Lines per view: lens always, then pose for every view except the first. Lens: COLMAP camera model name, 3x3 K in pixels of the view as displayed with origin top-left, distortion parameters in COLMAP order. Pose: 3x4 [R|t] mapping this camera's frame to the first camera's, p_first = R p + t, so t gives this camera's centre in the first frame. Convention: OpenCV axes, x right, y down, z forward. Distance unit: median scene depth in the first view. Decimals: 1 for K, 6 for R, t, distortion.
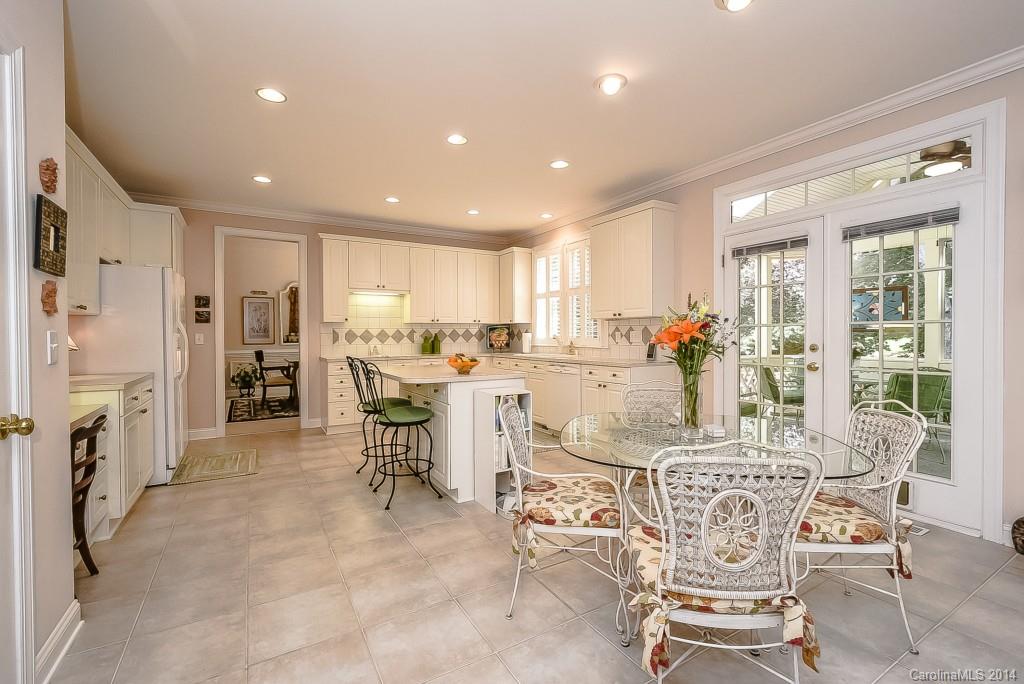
lens RADIAL K [[441.5, 0, 519.3], [0, 441.5, 342.1], [0, 0, 1]] dist [-0.002487, -0.000272]
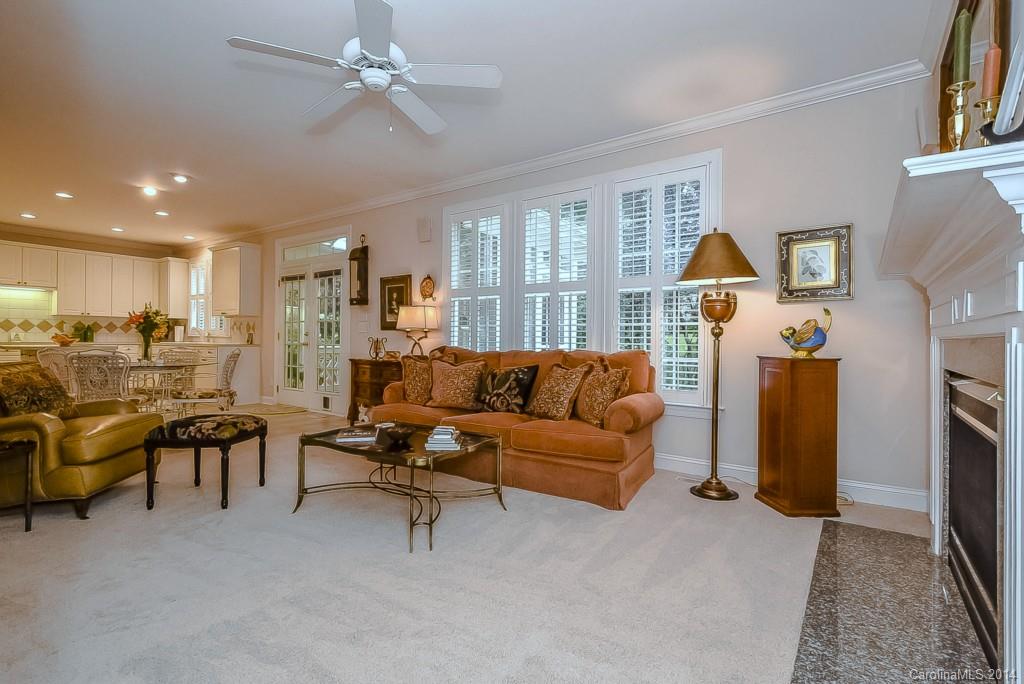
lens RADIAL K [[478.4, 0, 514.1], [0, 478.4, 341.3], [0, 0, 1]] dist [-0.000835, 0.000398]
pose [[0.916613, 0.017668, 0.399386, 0.359148], [-0.010749, 0.999751, -0.019557, 0.039303], [-0.399632, 0.013633, 0.916574, -0.646233]]
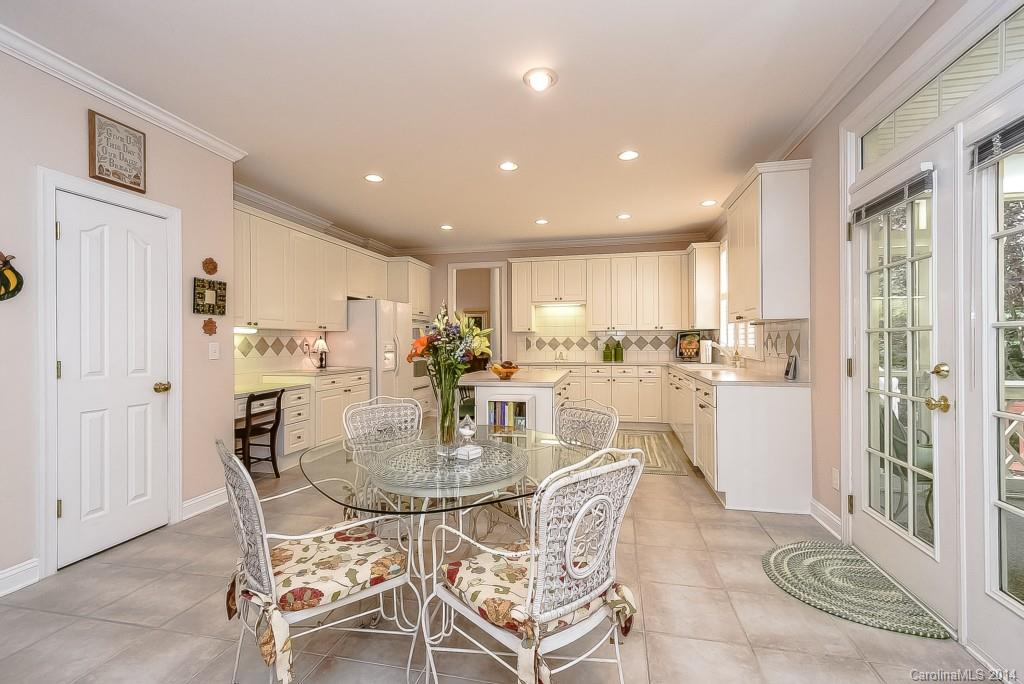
lens RADIAL K [[441.5, 0, 516.6], [0, 441.5, 341.7], [0, 0, 1]] dist [-0.002487, -0.000272]
pose [[0.720804, 0.001166, -0.693138, 0.359464], [-0.010416, 0.999904, -0.009150, -0.006623], [0.693060, 0.013815, 0.720747, 0.126830]]
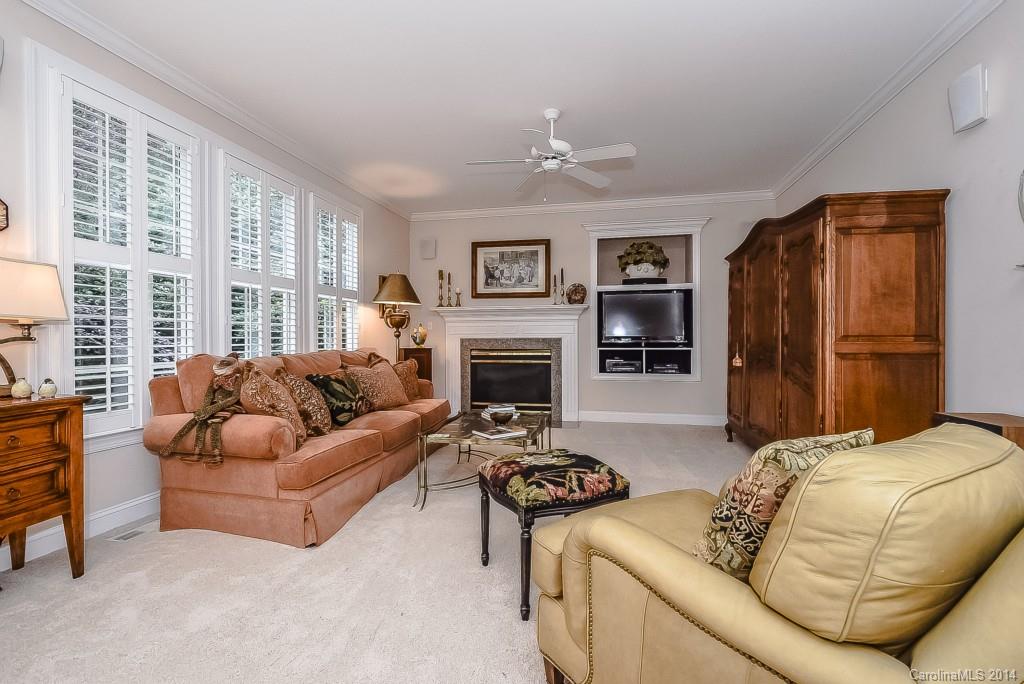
lens RADIAL K [[441.5, 0, 516.9], [0, 441.5, 338.6], [0, 0, 1]] dist [-0.002487, -0.000272]
pose [[-0.723757, 0.006515, 0.690024, 0.075223], [0.017001, 0.999820, 0.008392, 0.020910], [-0.689846, 0.017804, -0.723738, 0.166090]]
